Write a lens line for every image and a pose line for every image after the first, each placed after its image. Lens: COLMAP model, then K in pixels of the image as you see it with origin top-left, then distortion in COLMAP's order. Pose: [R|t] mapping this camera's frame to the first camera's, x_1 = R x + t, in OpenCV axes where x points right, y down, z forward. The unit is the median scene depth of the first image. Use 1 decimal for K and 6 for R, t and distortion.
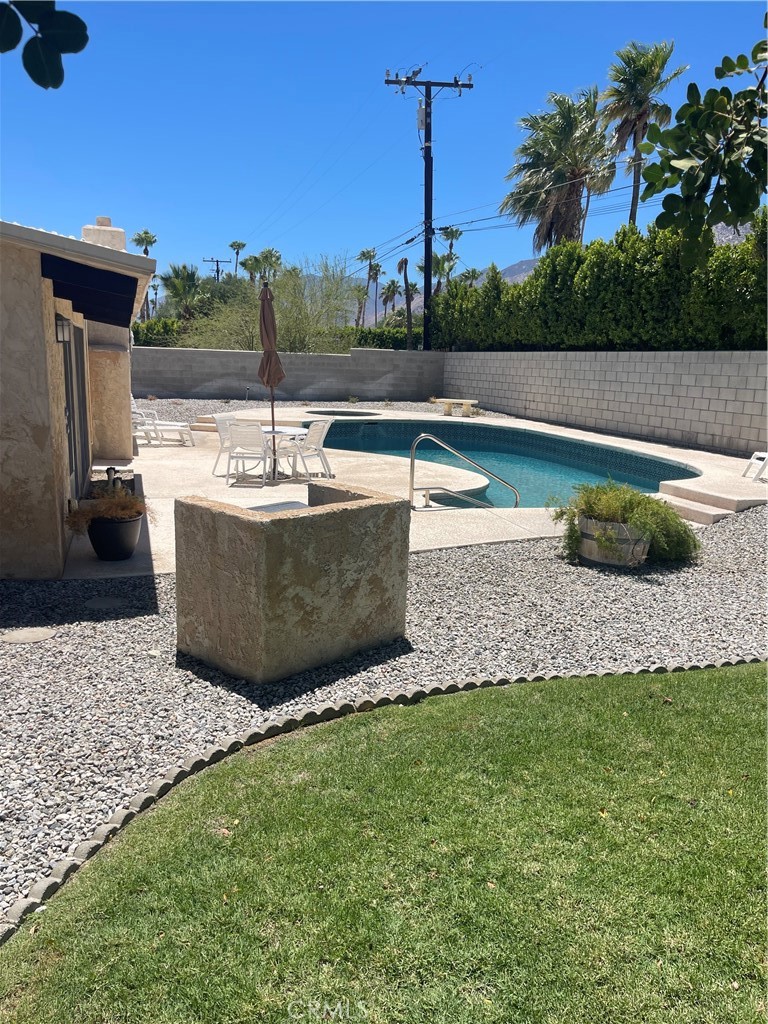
lens RADIAL K [[767.8, 0, 384.0], [0, 767.8, 512.0], [0, 0, 1]] dist [0.066721, -0.100123]
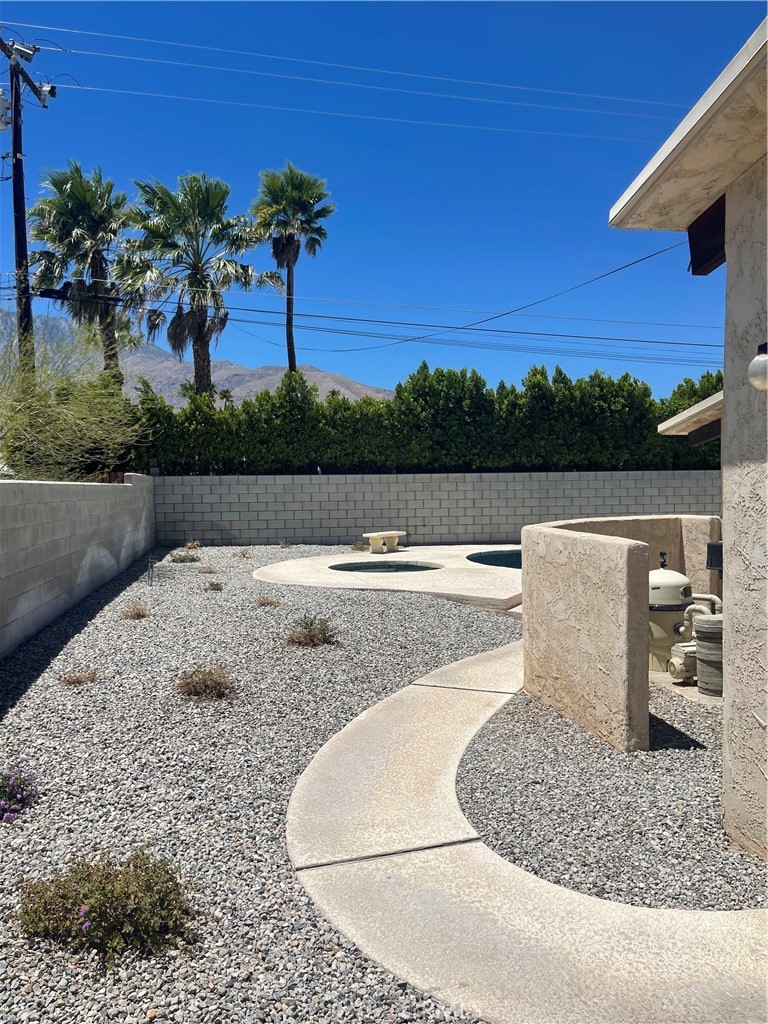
lens RADIAL K [[767.8, 0, 384.0], [0, 767.8, 512.0], [0, 0, 1]] dist [0.066721, -0.100123]
pose [[0.148424, -0.051770, 0.987568, -1.026524], [0.213369, 0.976784, 0.019137, -0.270014], [-0.965631, 0.207876, 0.156024, 1.290515]]
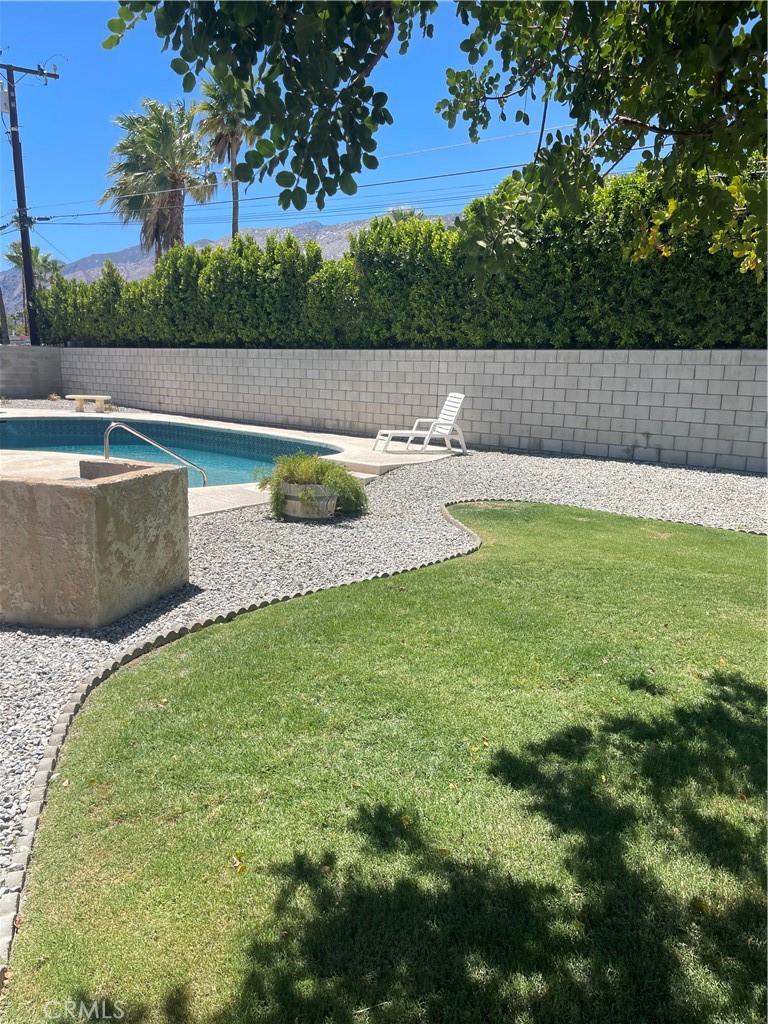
lens RADIAL K [[767.8, 0, 384.0], [0, 767.8, 512.0], [0, 0, 1]] dist [0.066721, -0.100123]
pose [[0.871422, -0.095559, 0.481136, -0.095465], [0.094831, 0.995157, 0.025894, 0.017561], [-0.481280, 0.023062, 0.876264, -0.067560]]
